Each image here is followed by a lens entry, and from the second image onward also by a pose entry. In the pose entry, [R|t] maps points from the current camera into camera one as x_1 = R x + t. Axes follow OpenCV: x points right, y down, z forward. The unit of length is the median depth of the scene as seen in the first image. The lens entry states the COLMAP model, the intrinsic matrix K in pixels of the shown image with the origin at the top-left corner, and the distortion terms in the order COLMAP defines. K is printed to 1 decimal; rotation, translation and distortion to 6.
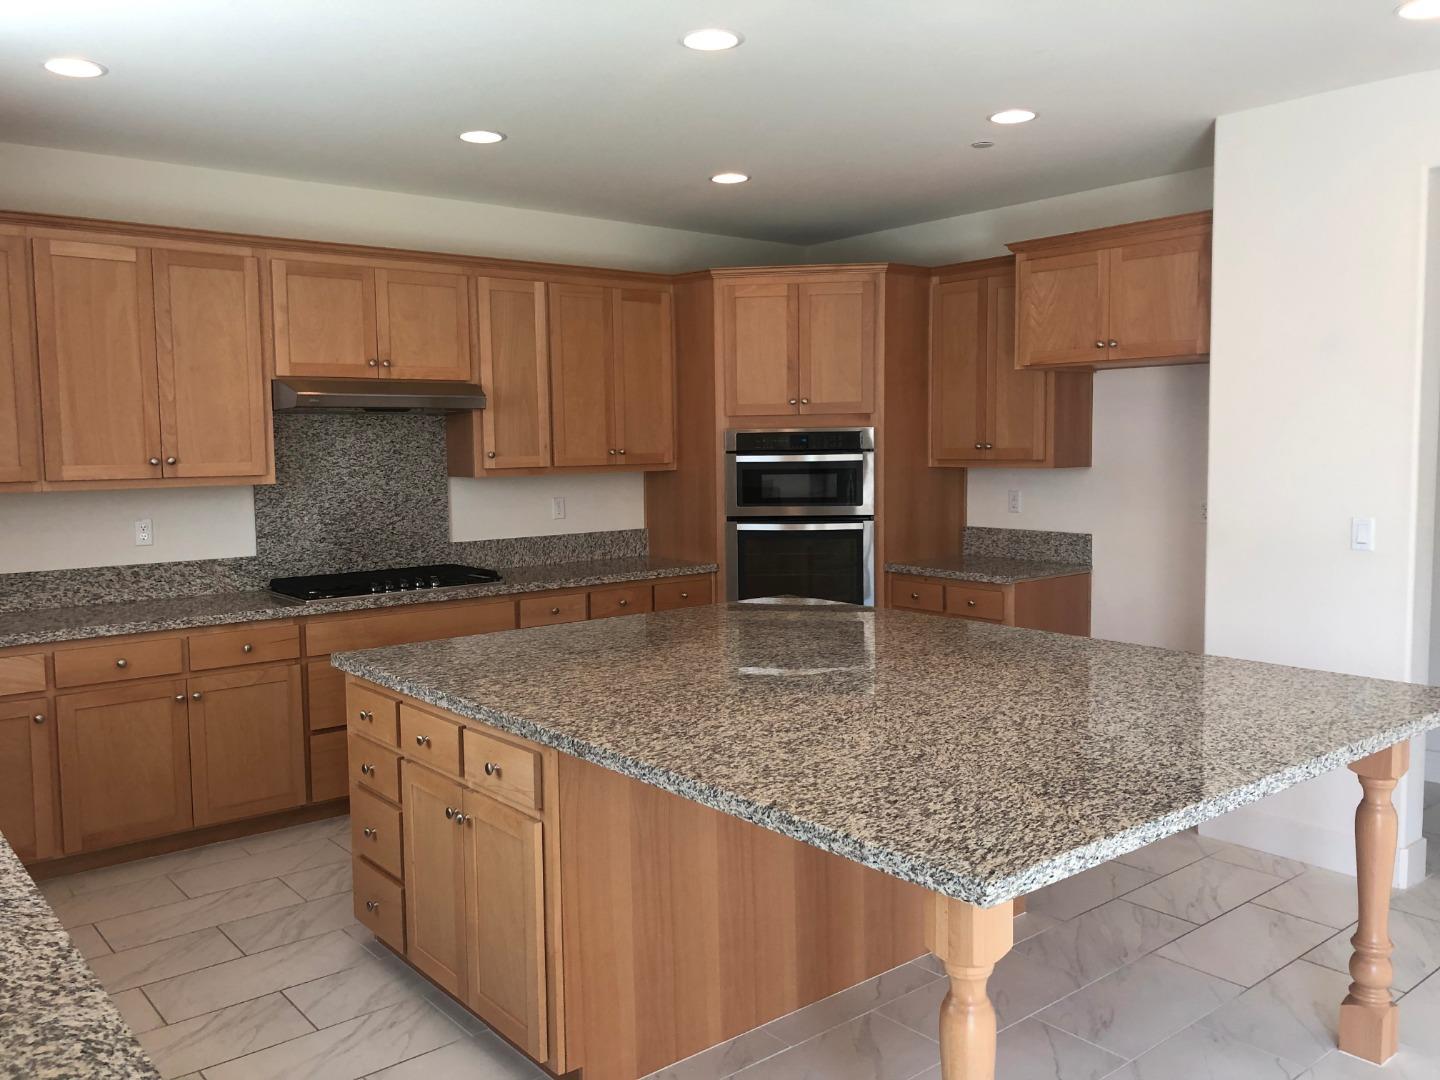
lens RADIAL K [[1165.4, 0, 722.4], [0, 1165.4, 536.5], [0, 0, 1]] dist [0.011450, 0.001411]
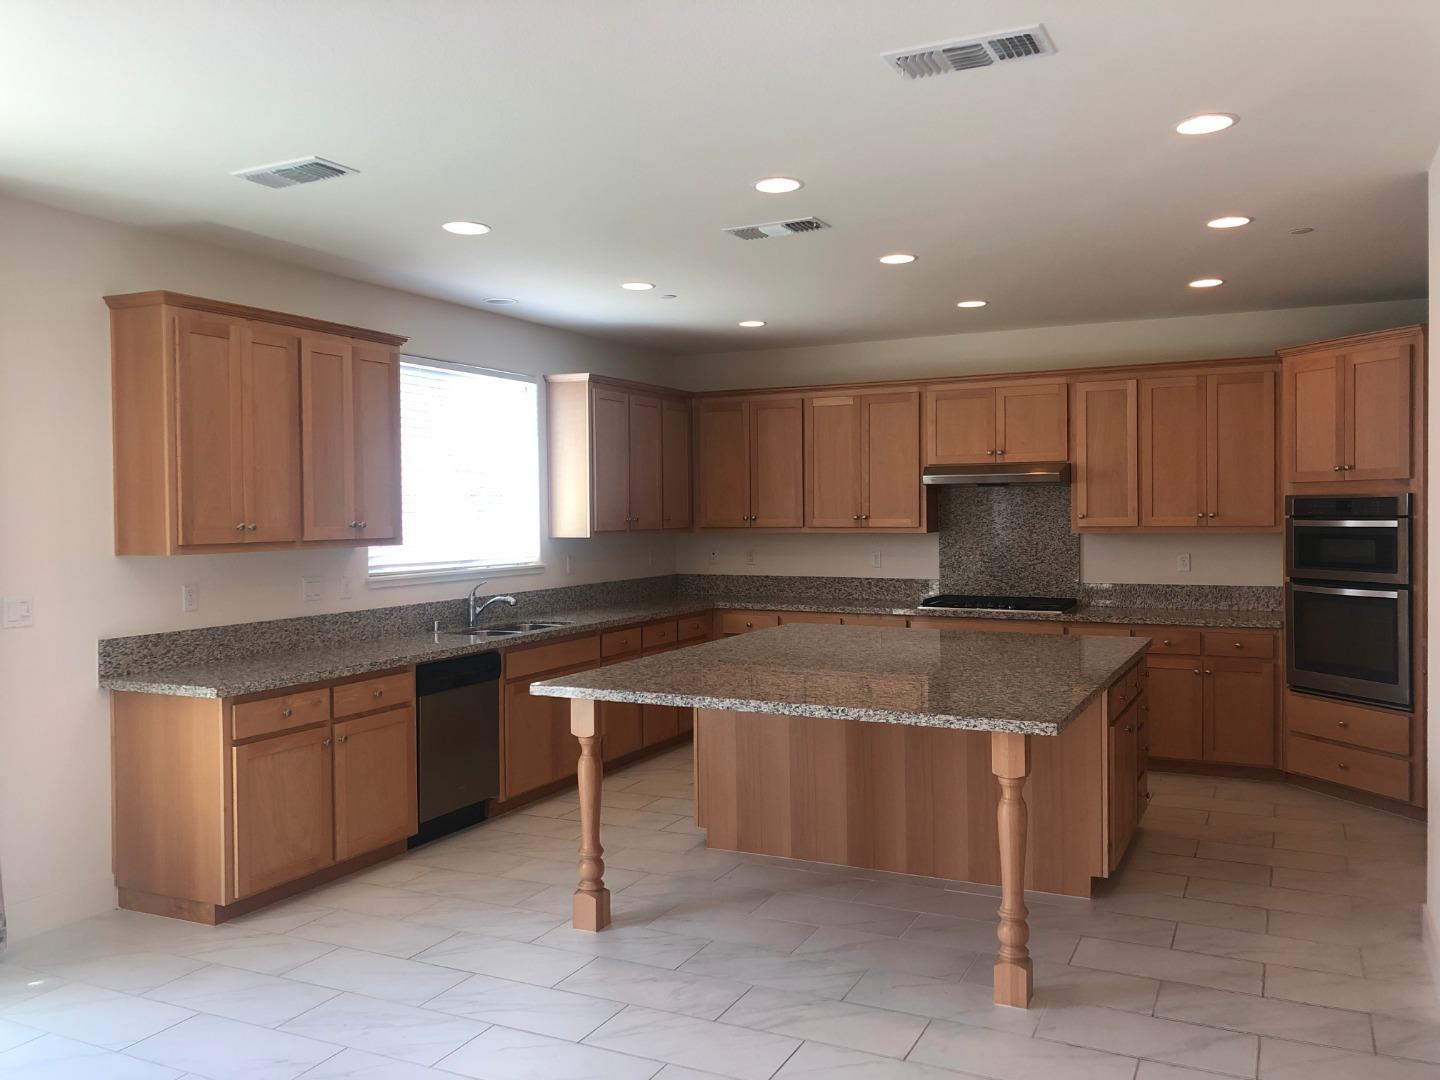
lens RADIAL K [[1165.4, 0, 721.8], [0, 1165.4, 538.6], [0, 0, 1]] dist [0.011450, 0.001411]
pose [[0.397159, 0.030375, -0.917247, 0.853991], [-0.073950, 0.997261, 0.001005, -0.016418], [0.914766, 0.067431, 0.398317, 0.108463]]
